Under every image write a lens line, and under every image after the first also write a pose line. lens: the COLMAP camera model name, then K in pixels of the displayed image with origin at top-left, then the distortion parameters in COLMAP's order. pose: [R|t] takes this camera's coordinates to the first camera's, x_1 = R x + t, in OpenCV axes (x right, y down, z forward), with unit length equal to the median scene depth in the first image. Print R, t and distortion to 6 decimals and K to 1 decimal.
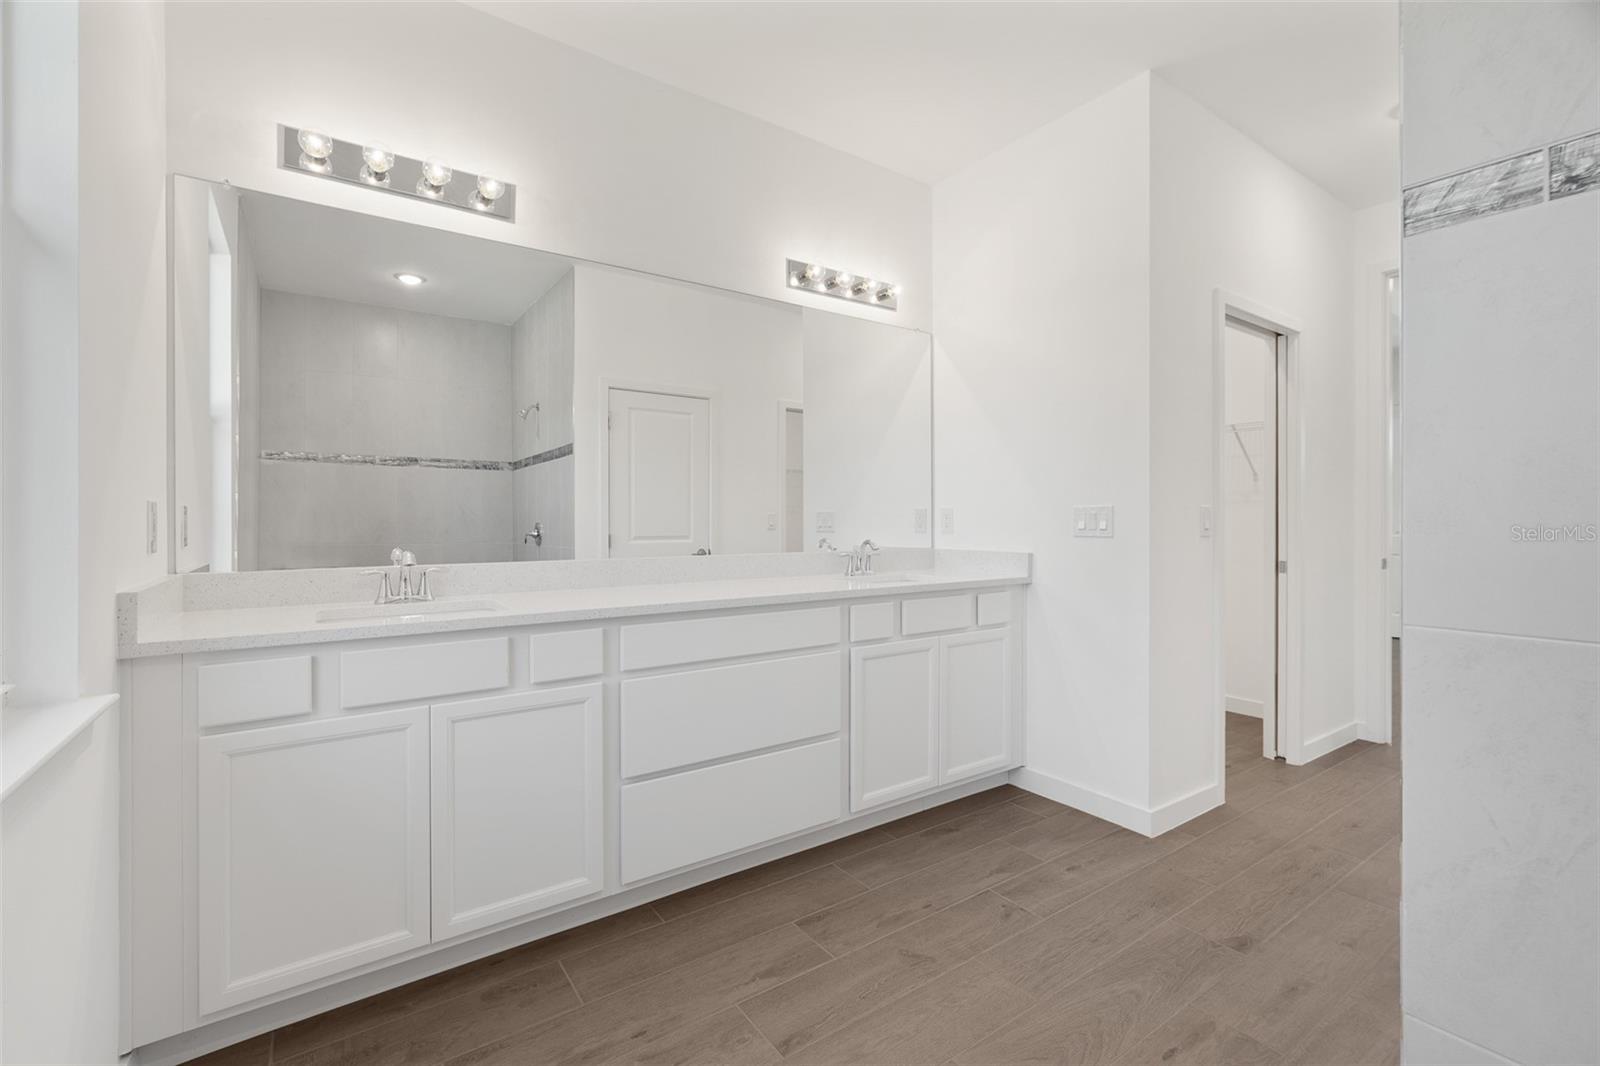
lens RADIAL K [[708.9, 0, 800.0], [0, 708.9, 533.0], [0, 0, 1]] dist [-0.001365, 0.000132]
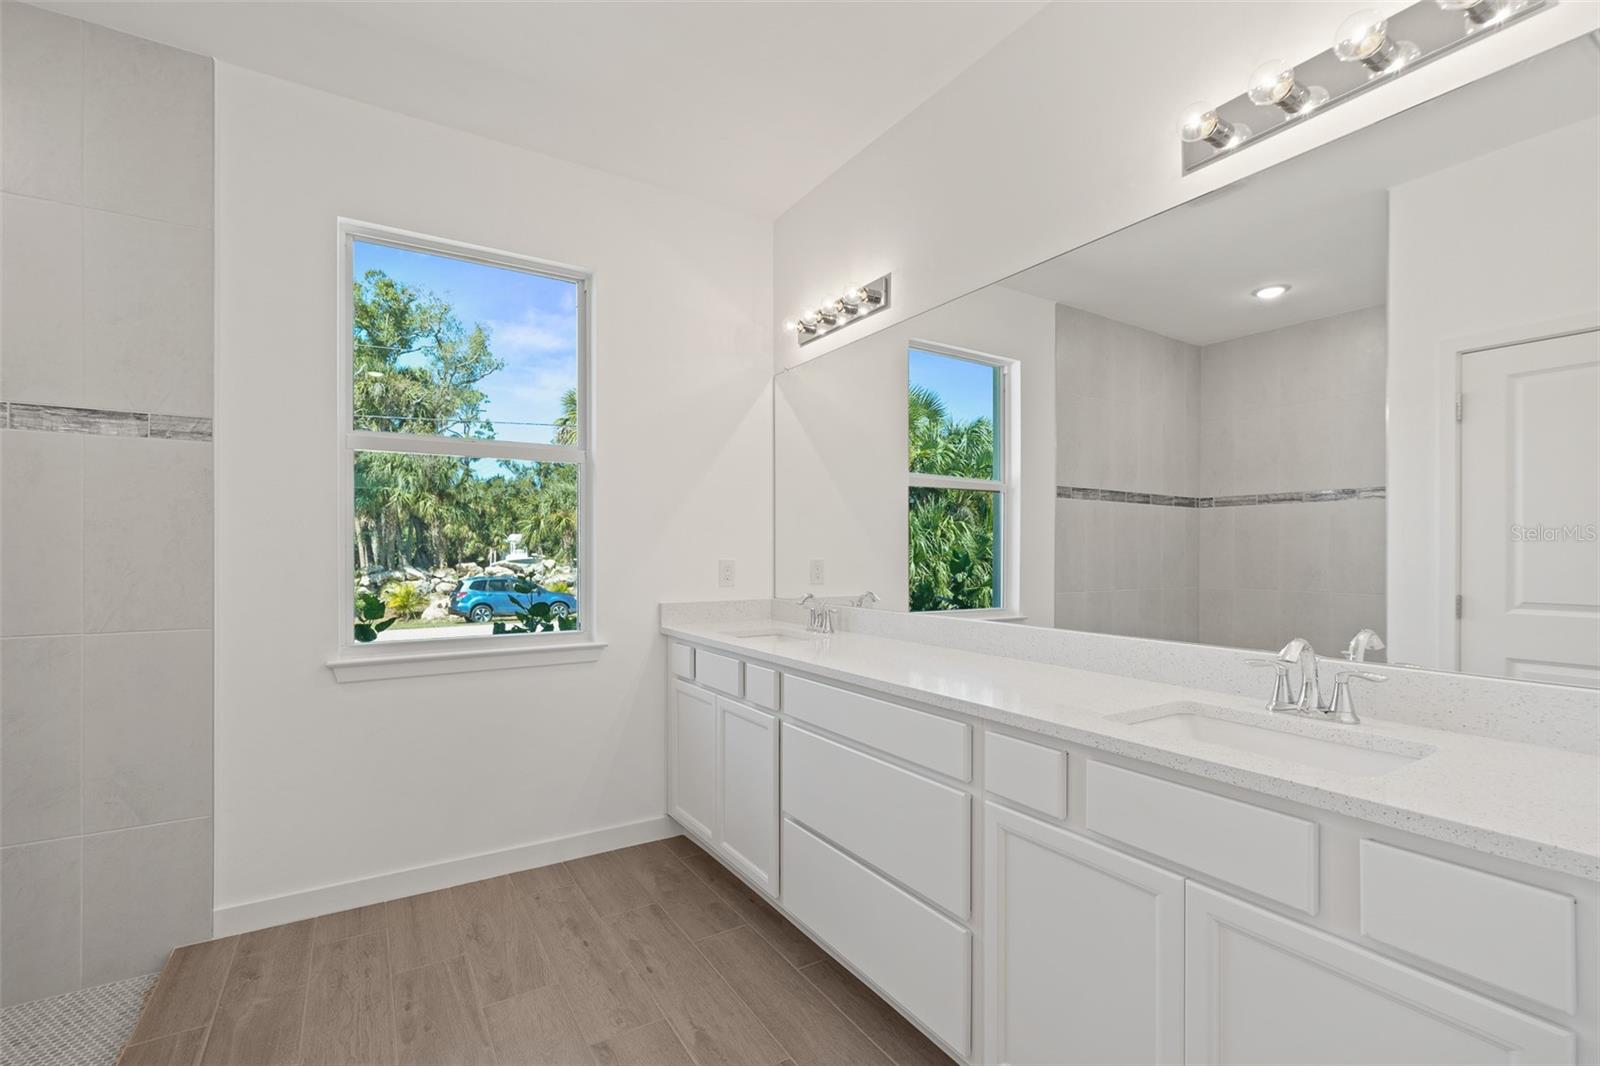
lens RADIAL K [[708.9, 0, 800.0], [0, 708.9, 533.0], [0, 0, 1]] dist [-0.001365, 0.000132]
pose [[-0.063702, -0.024717, -0.997663, 0.916554], [-0.012423, 0.999635, -0.023973, -0.072531], [0.997892, 0.010867, -0.063986, 1.123753]]
